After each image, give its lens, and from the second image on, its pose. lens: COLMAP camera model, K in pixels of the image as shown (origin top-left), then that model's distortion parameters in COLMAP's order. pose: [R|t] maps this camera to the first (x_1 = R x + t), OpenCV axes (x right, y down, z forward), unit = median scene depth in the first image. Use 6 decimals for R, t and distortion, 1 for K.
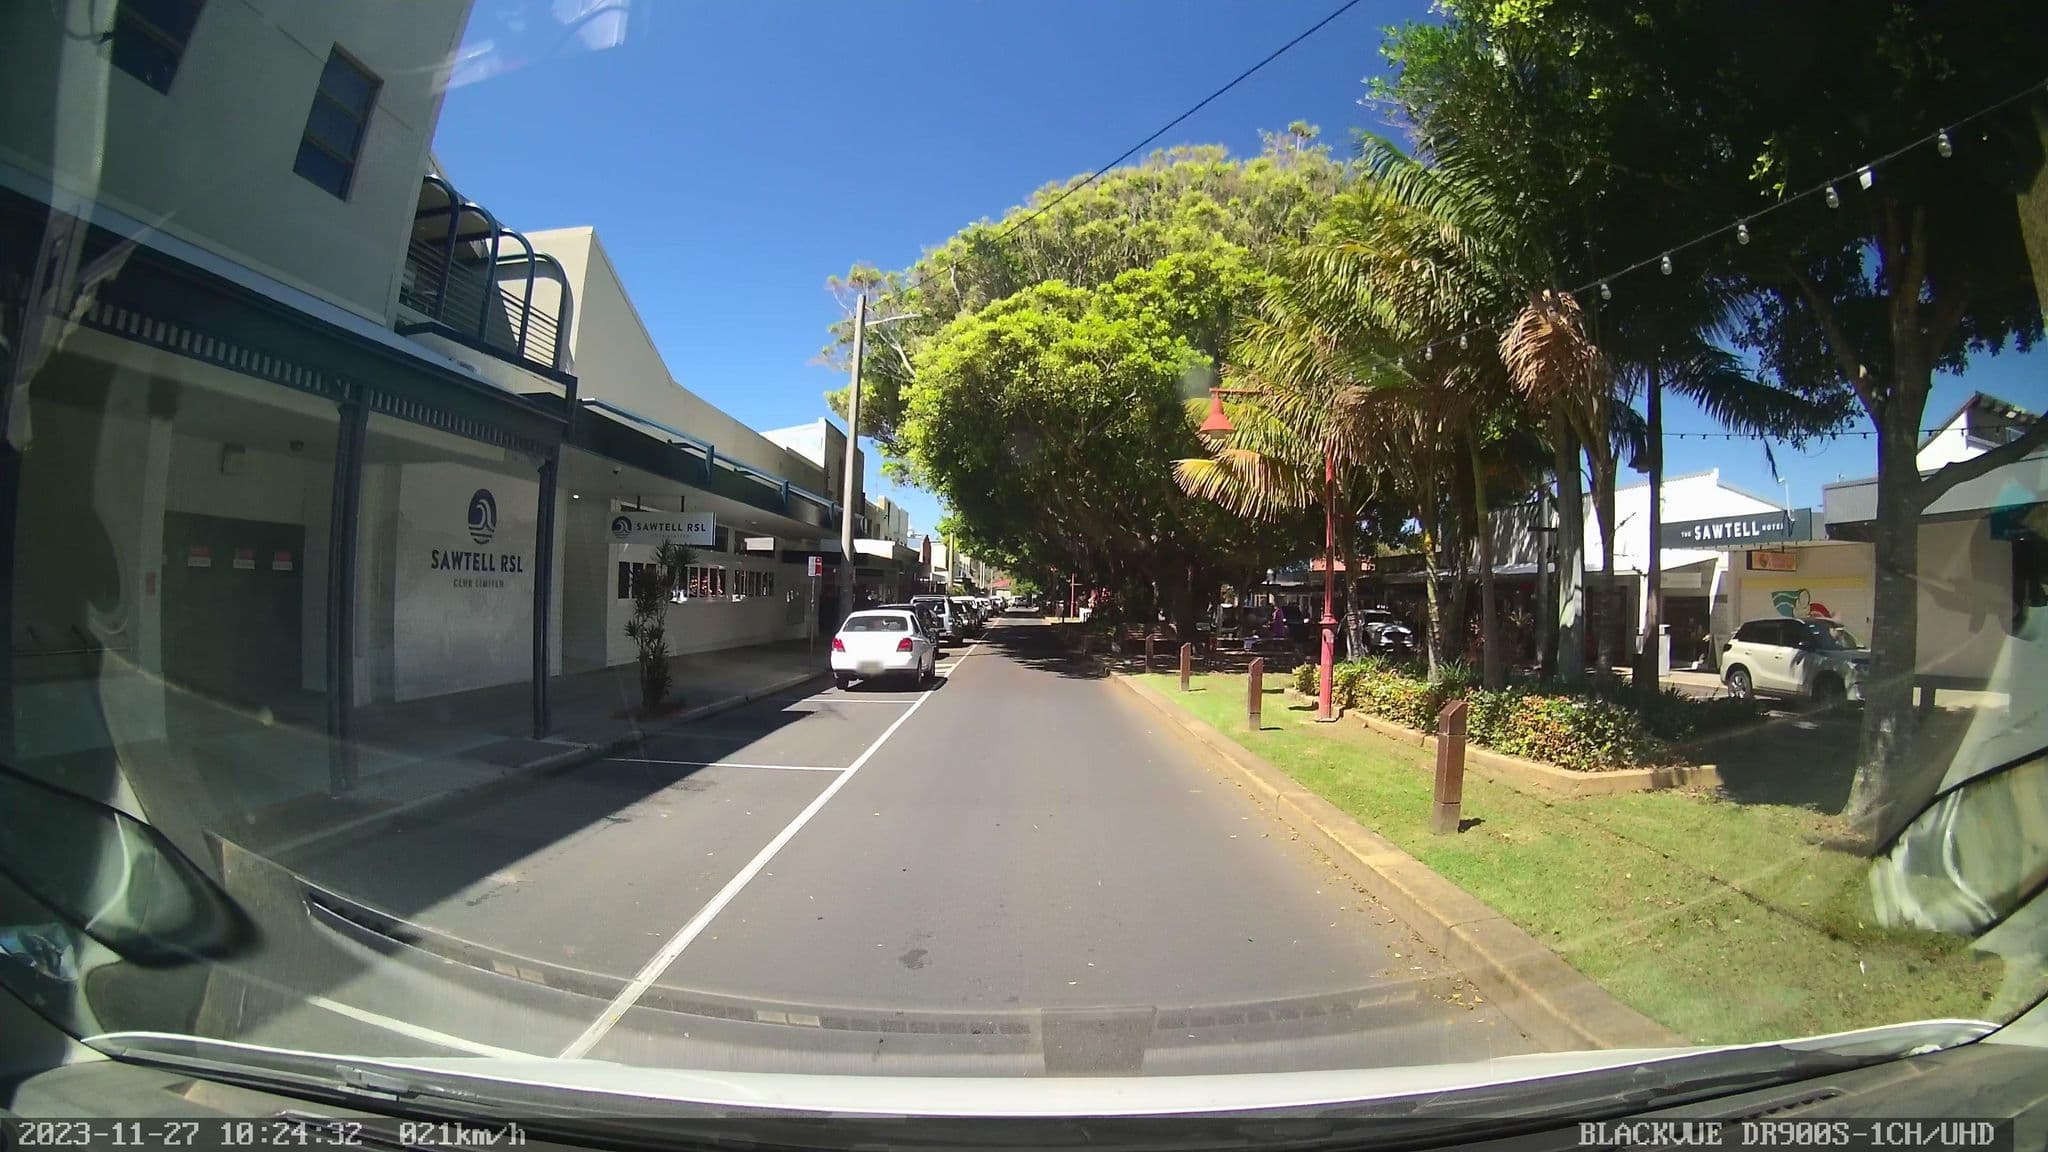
lens RADIAL K [[824.3, 0, 1041.3], [0, 824.3, 577.8], [0, 0, 1]] dist [-0.080968, 0.000007]
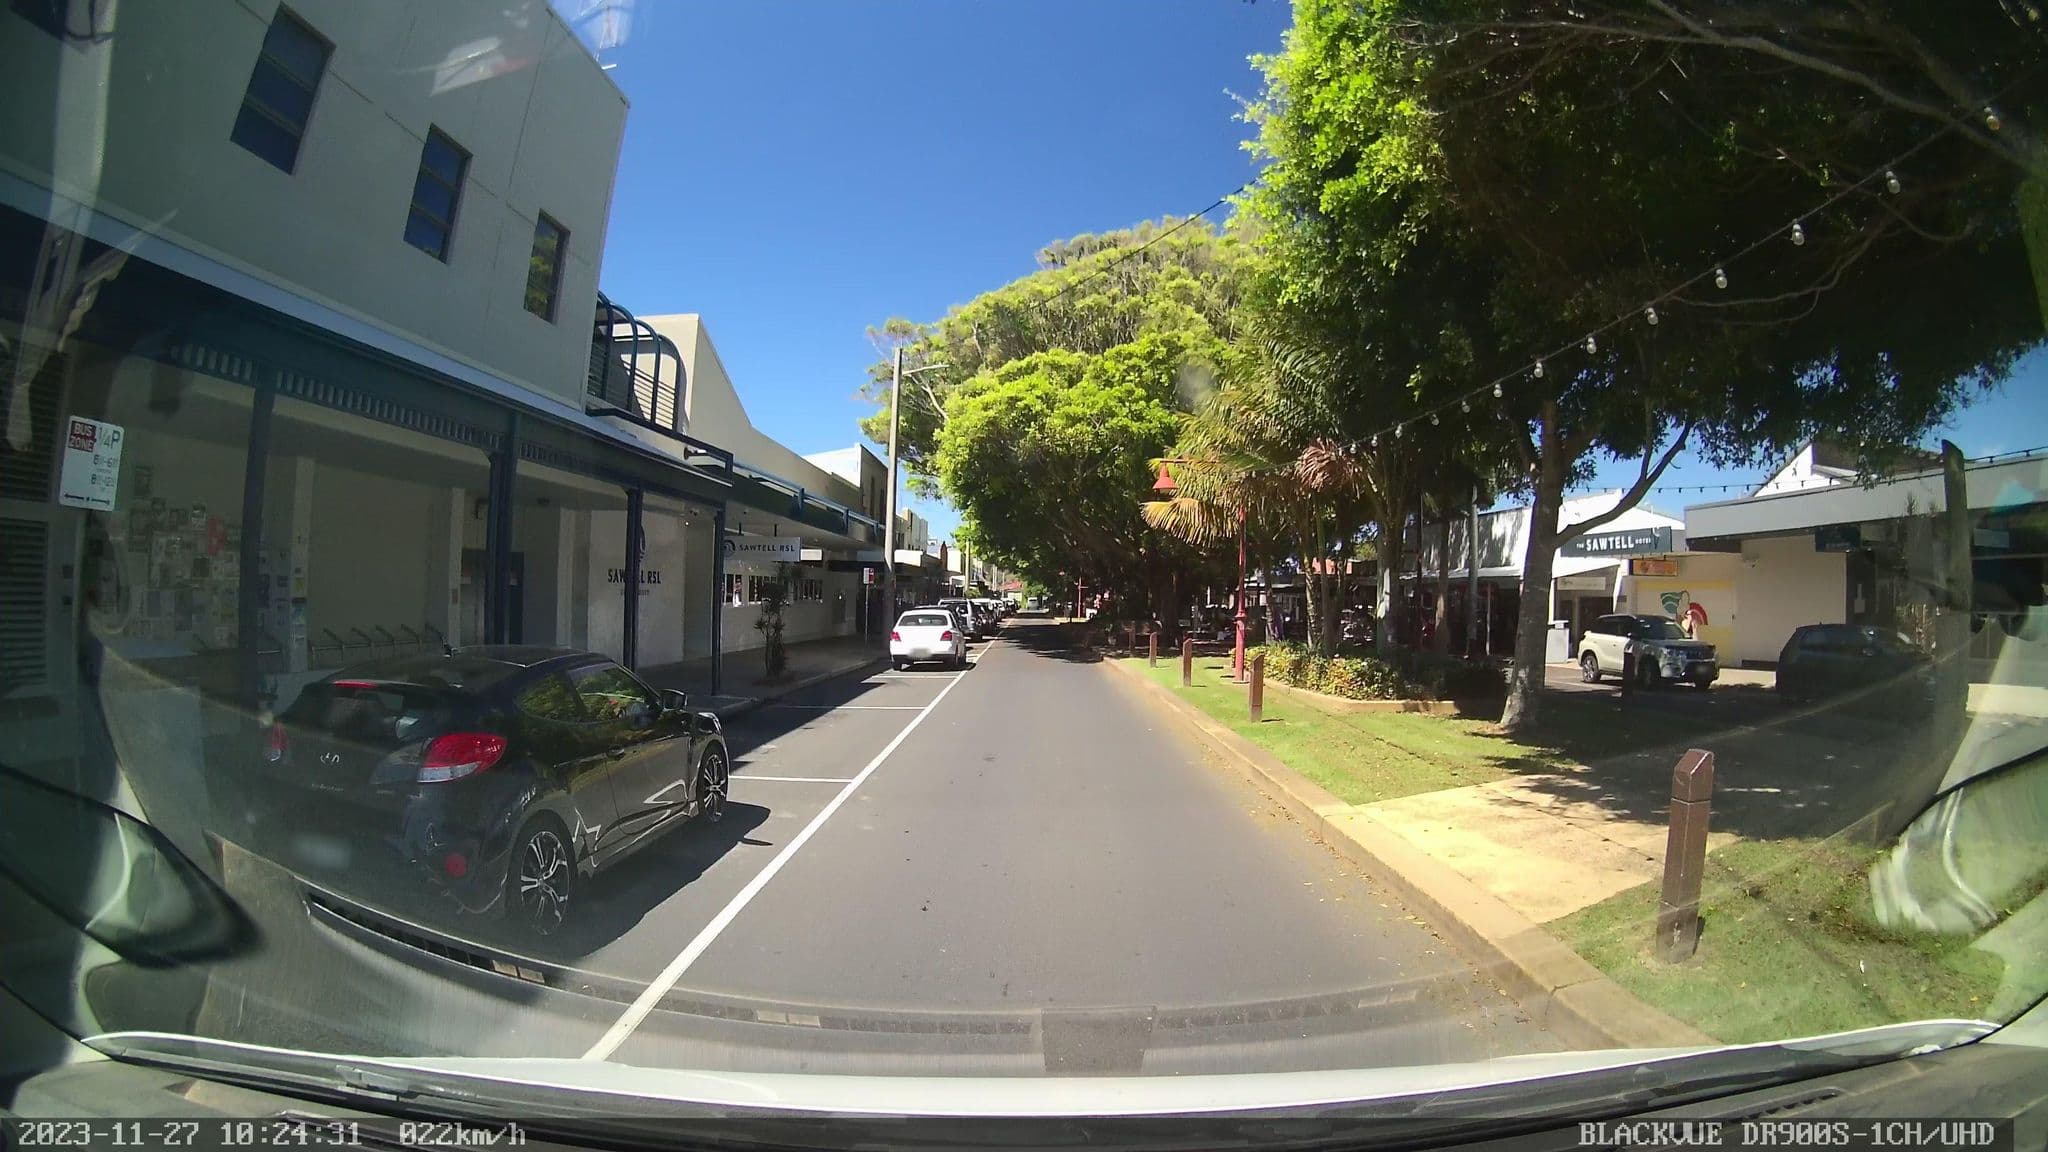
lens RADIAL K [[837.7, 0, 1067.6], [0, 837.7, 574.1], [0, 0, 1]] dist [-0.001003, 0.000379]
pose [[0.999826, -0.004126, 0.018176, 0.005025], [0.004230, 0.999975, -0.005692, -0.007738], [-0.018152, 0.005768, 0.999819, -0.279819]]
